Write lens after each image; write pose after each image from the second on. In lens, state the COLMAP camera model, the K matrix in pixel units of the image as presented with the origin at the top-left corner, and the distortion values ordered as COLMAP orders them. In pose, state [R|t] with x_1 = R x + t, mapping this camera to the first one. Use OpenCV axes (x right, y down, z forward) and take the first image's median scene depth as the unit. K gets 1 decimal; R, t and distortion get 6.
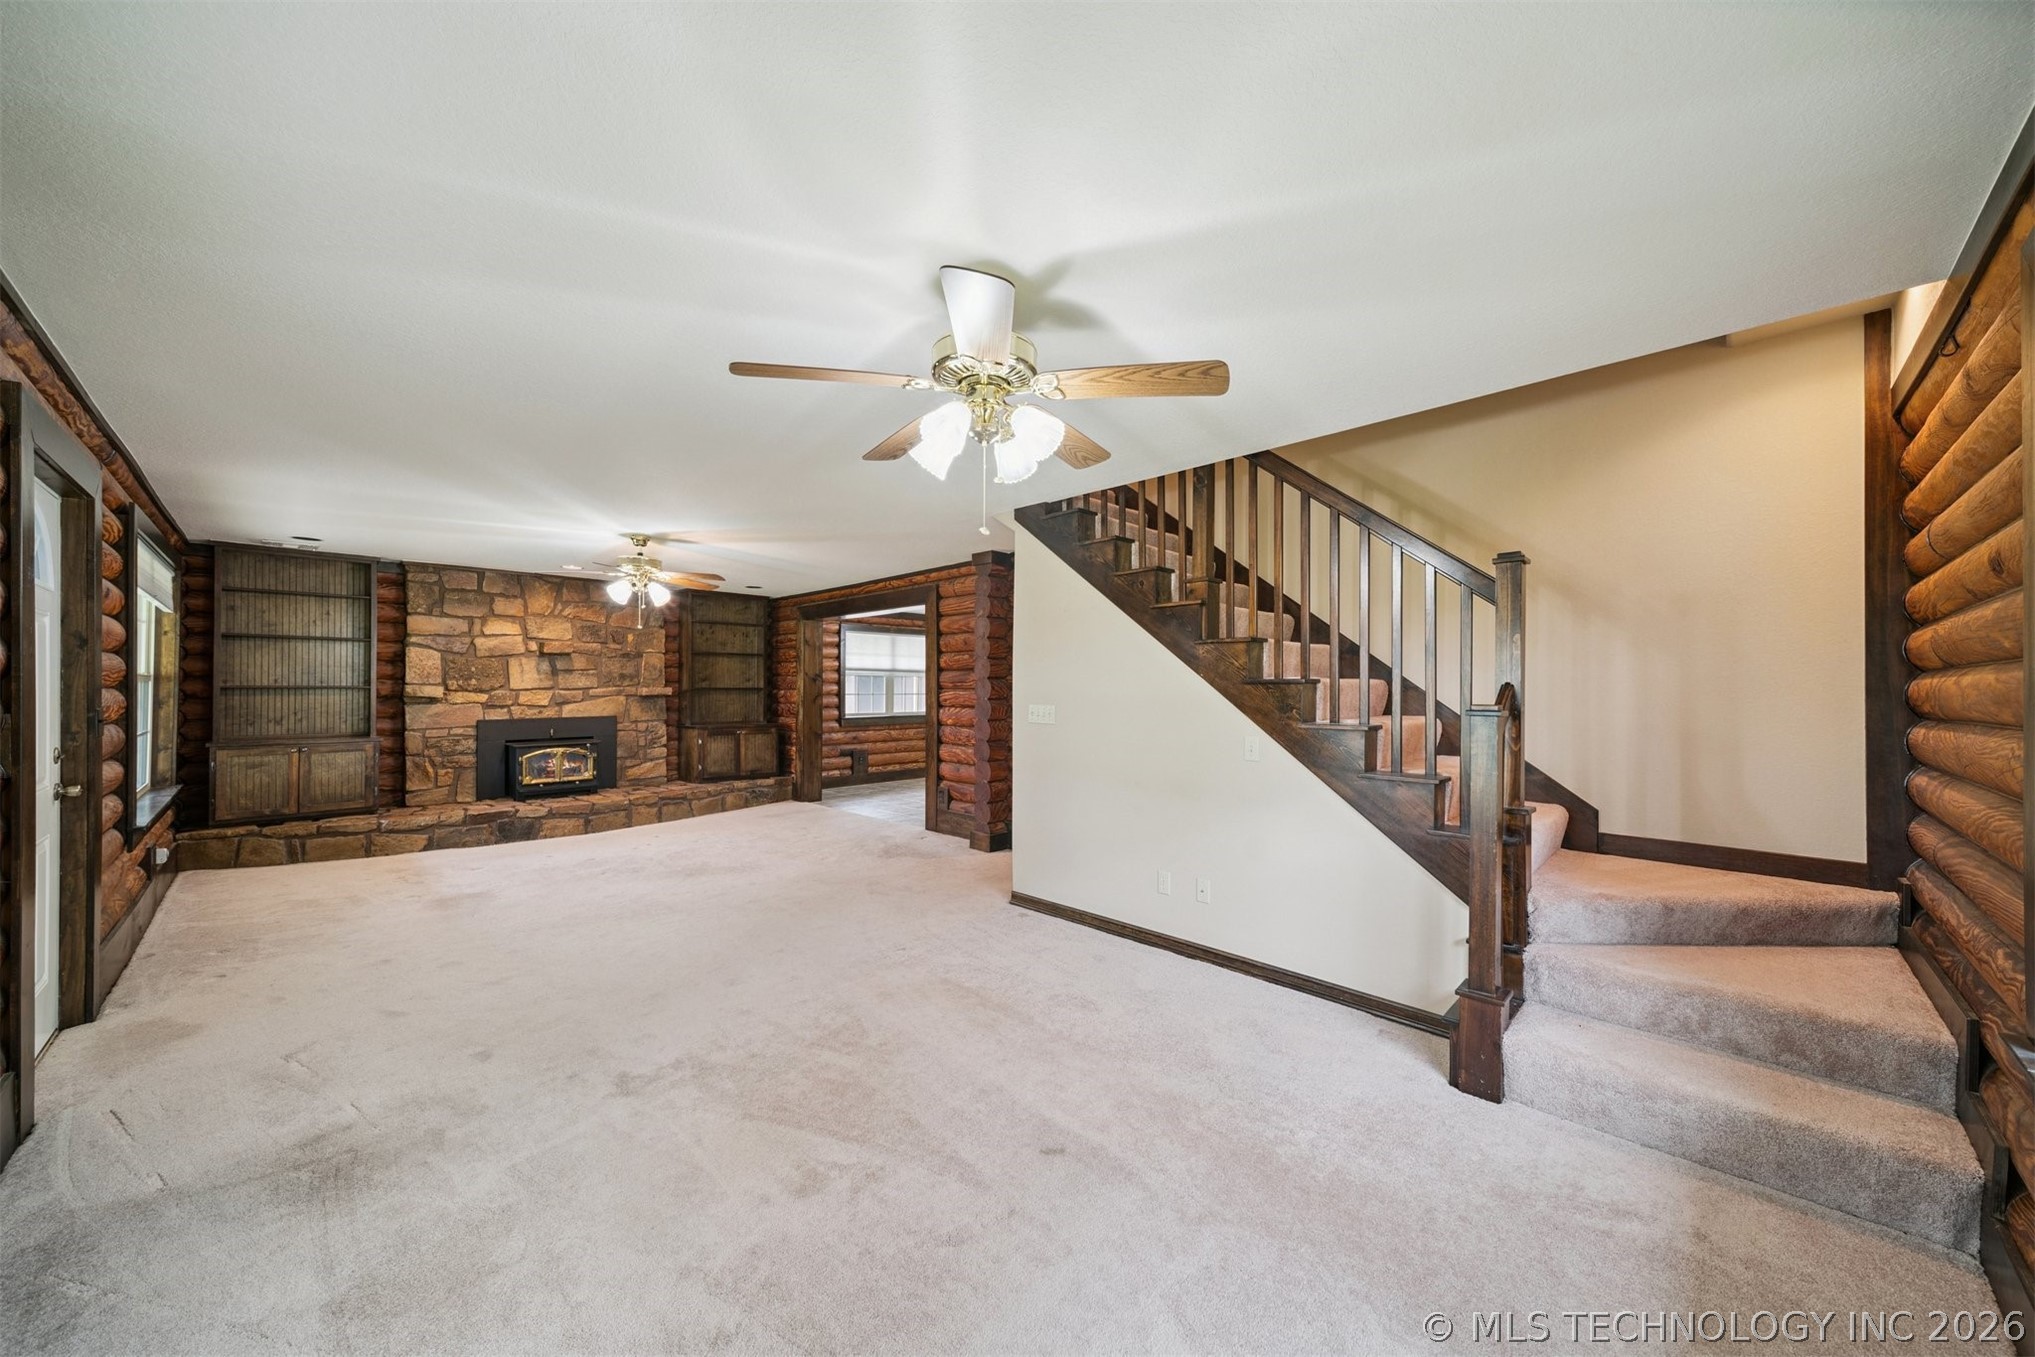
lens RADIAL K [[721.5, 0, 1020.0], [0, 721.5, 681.3], [0, 0, 1]] dist [0.006979, -0.001999]
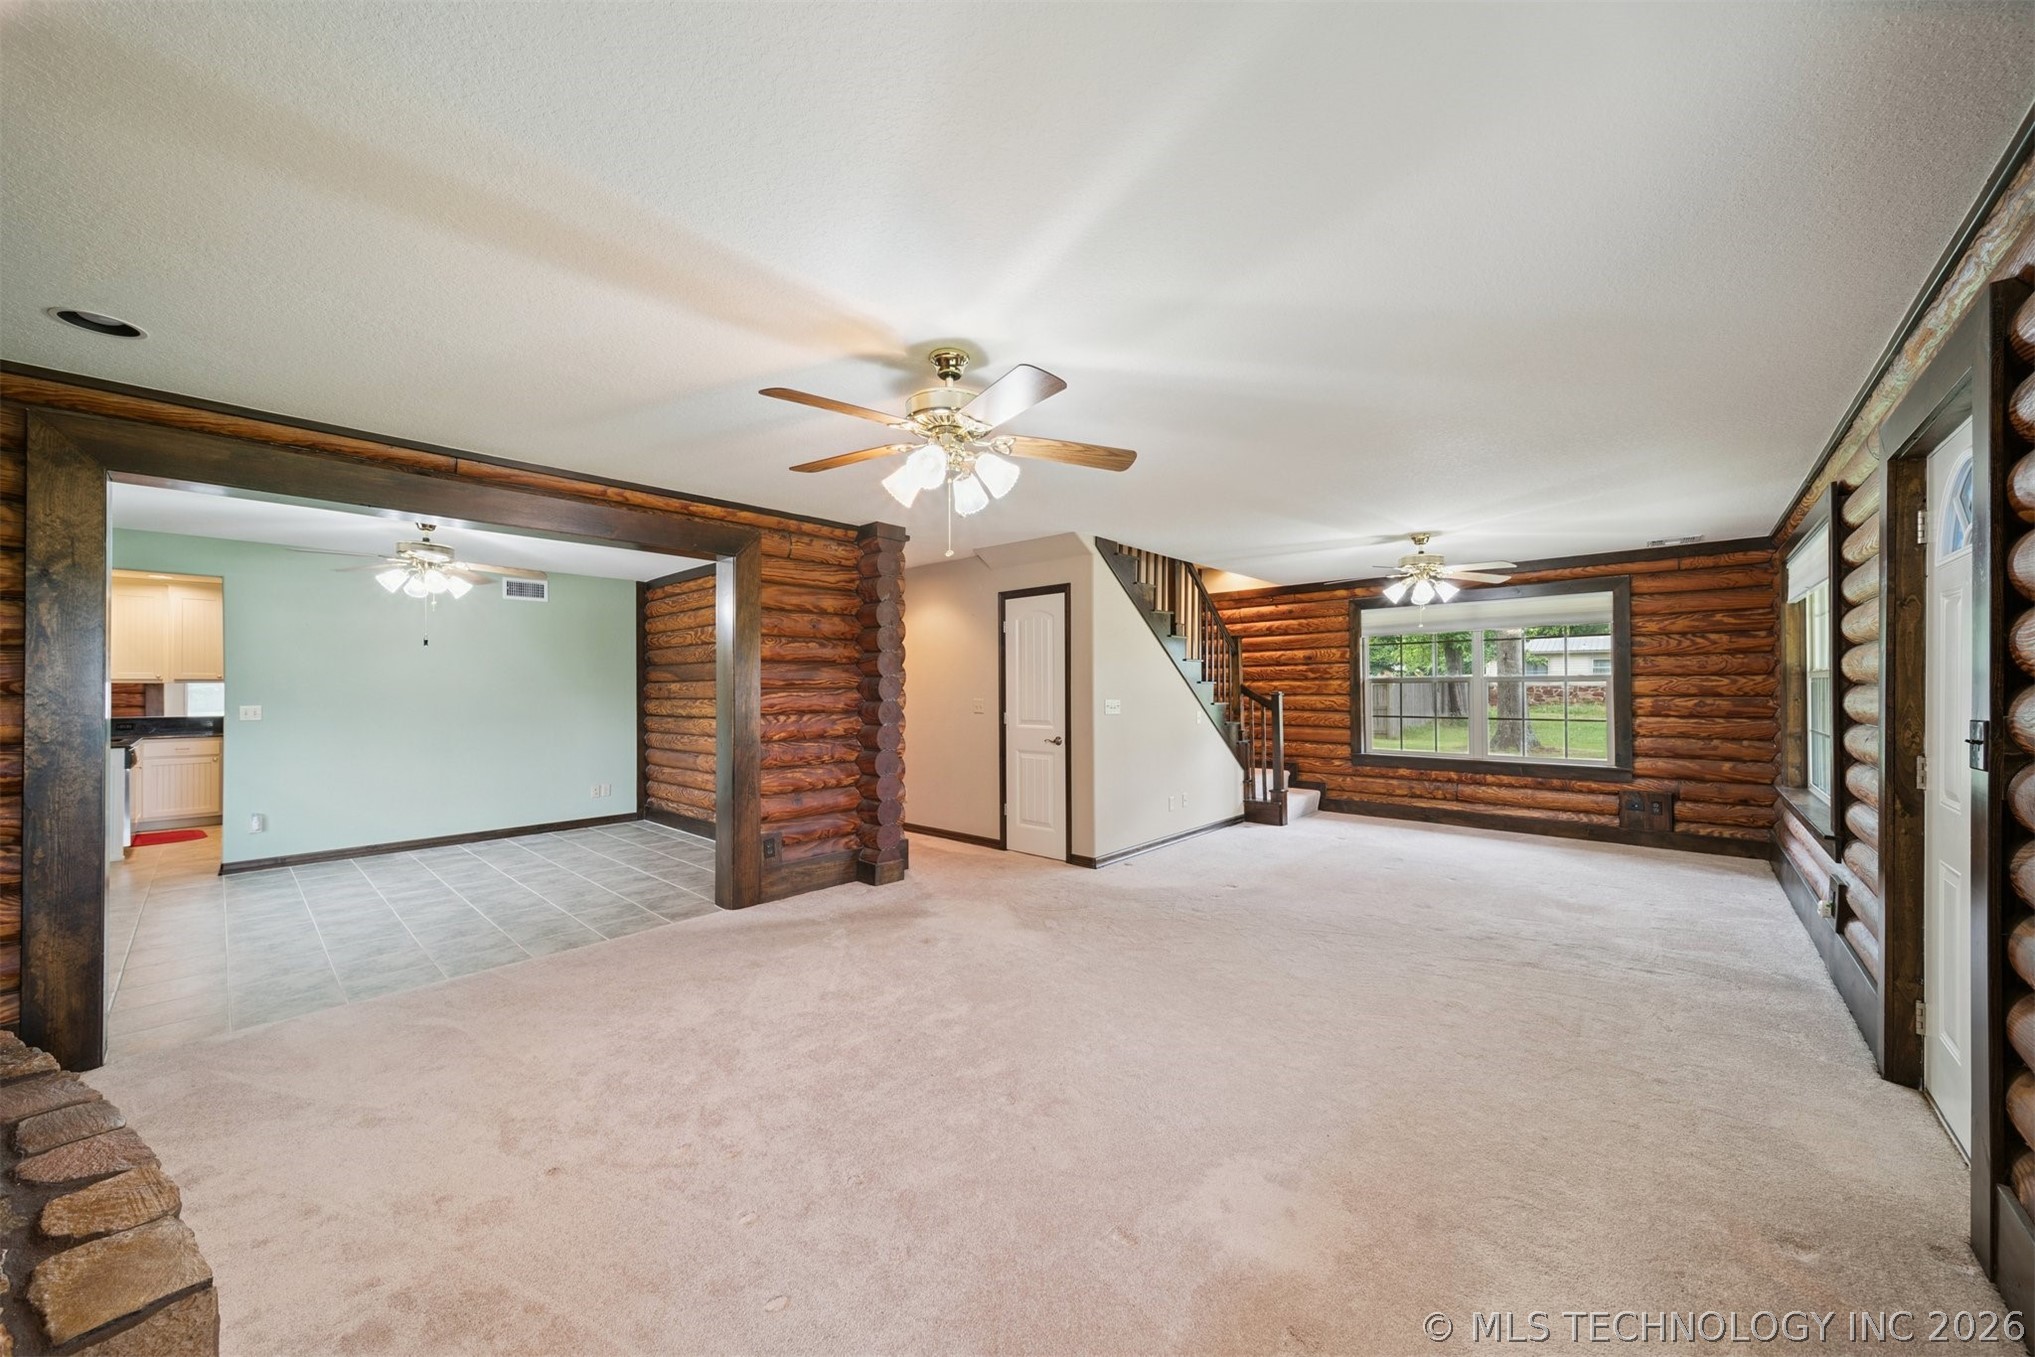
lens RADIAL K [[721.5, 0, 1021.8], [0, 721.5, 692.9], [0, 0, 1]] dist [0.006979, -0.001999]
pose [[-0.047398, 0.003151, 0.998871, -0.833102], [-0.000597, 0.999995, -0.003183, 0.016765], [-0.998876, -0.000747, -0.047396, 0.826842]]
